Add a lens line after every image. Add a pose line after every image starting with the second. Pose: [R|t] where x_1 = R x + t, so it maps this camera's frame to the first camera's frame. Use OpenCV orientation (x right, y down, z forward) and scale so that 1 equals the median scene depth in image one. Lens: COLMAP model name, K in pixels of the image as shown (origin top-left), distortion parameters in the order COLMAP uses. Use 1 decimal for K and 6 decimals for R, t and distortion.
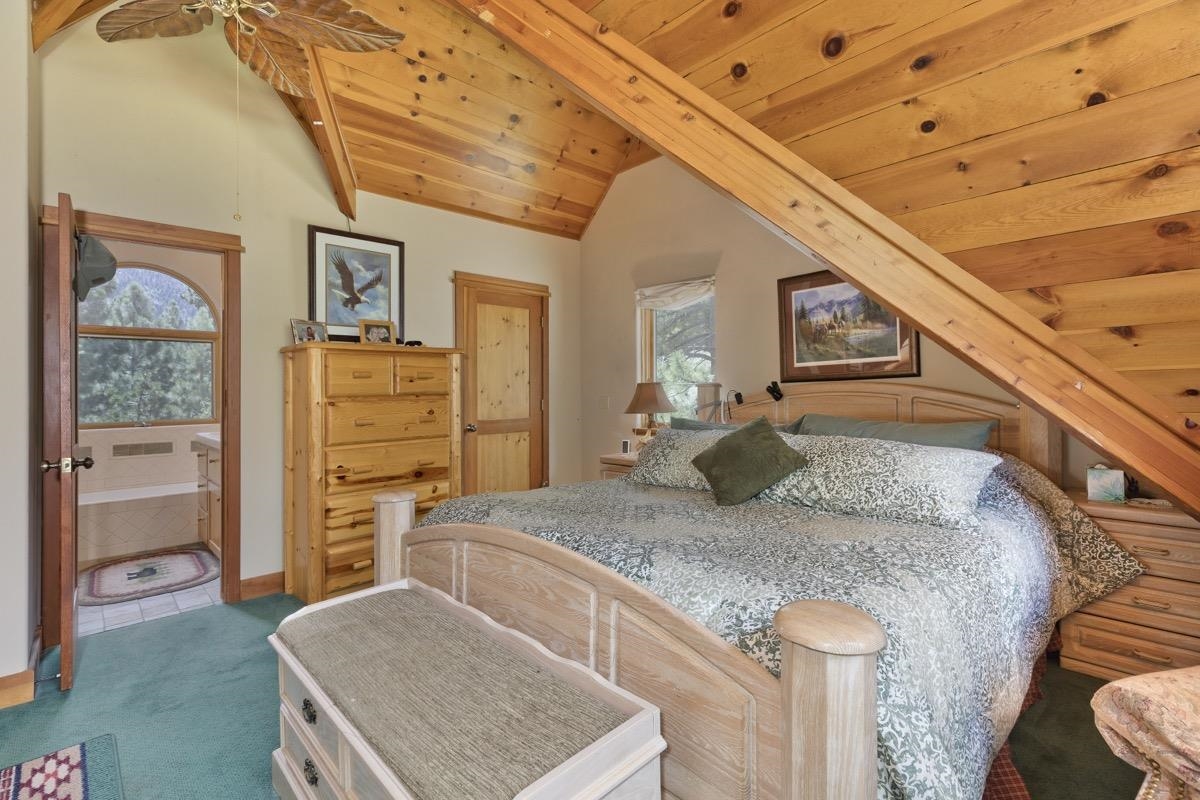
lens RADIAL K [[538.0, 0, 600.1], [0, 538.0, 388.9], [0, 0, 1]] dist [0.011643, -0.002964]
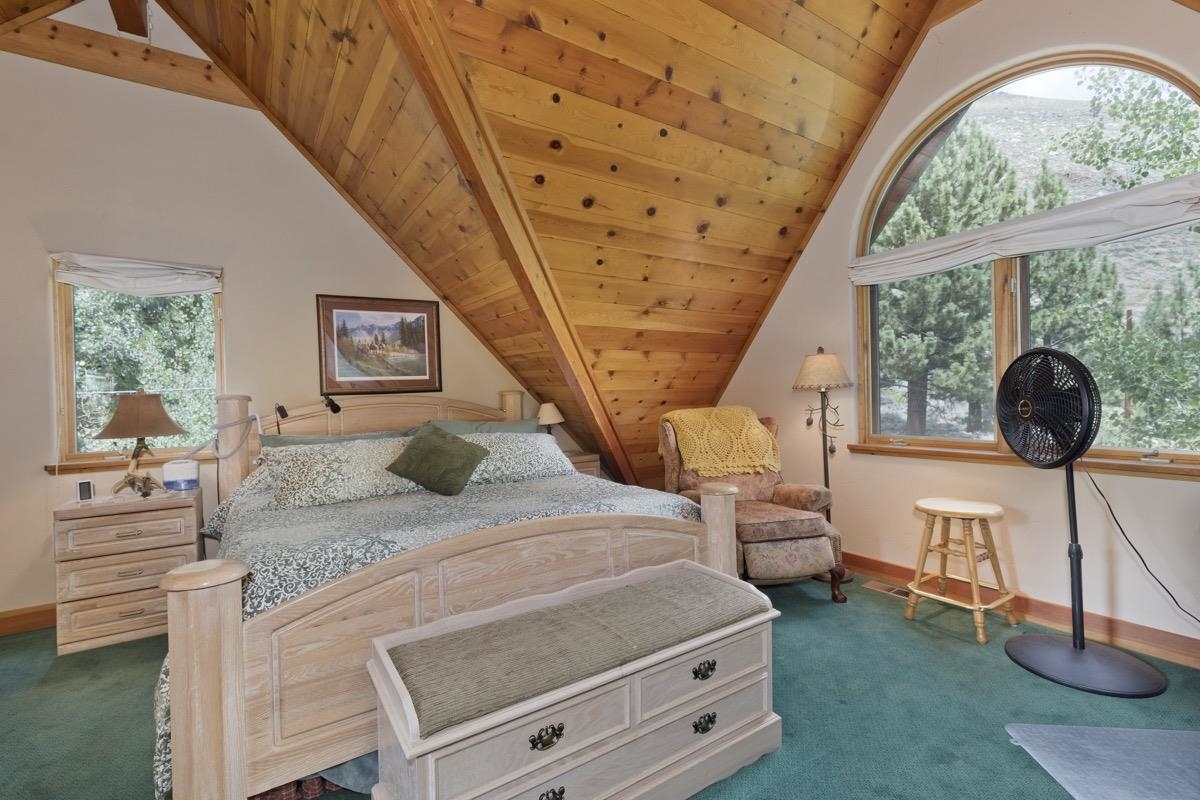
lens RADIAL K [[538.0, 0, 598.8], [0, 538.0, 399.1], [0, 0, 1]] dist [0.011643, -0.002964]
pose [[0.182954, 0.004512, 0.983111, -0.626777], [0.011892, 0.999906, -0.006802, 0.009215], [-0.983050, 0.012936, 0.182883, 0.319307]]
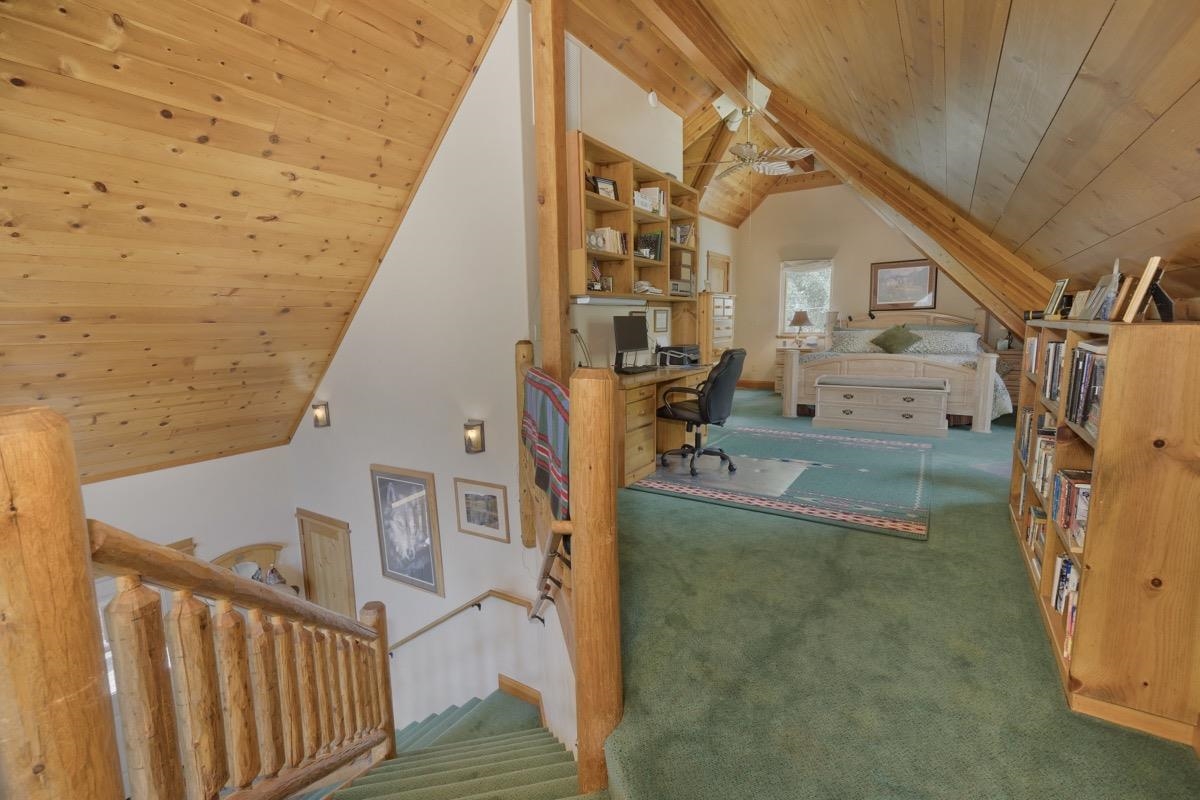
lens RADIAL K [[538.0, 0, 605.6], [0, 538.0, 388.5], [0, 0, 1]] dist [0.011643, -0.002964]
pose [[0.970111, -0.030249, 0.240771, -1.369629], [-0.001169, 0.991607, 0.129287, 0.019562], [-0.242661, -0.125704, 0.961933, -0.990779]]
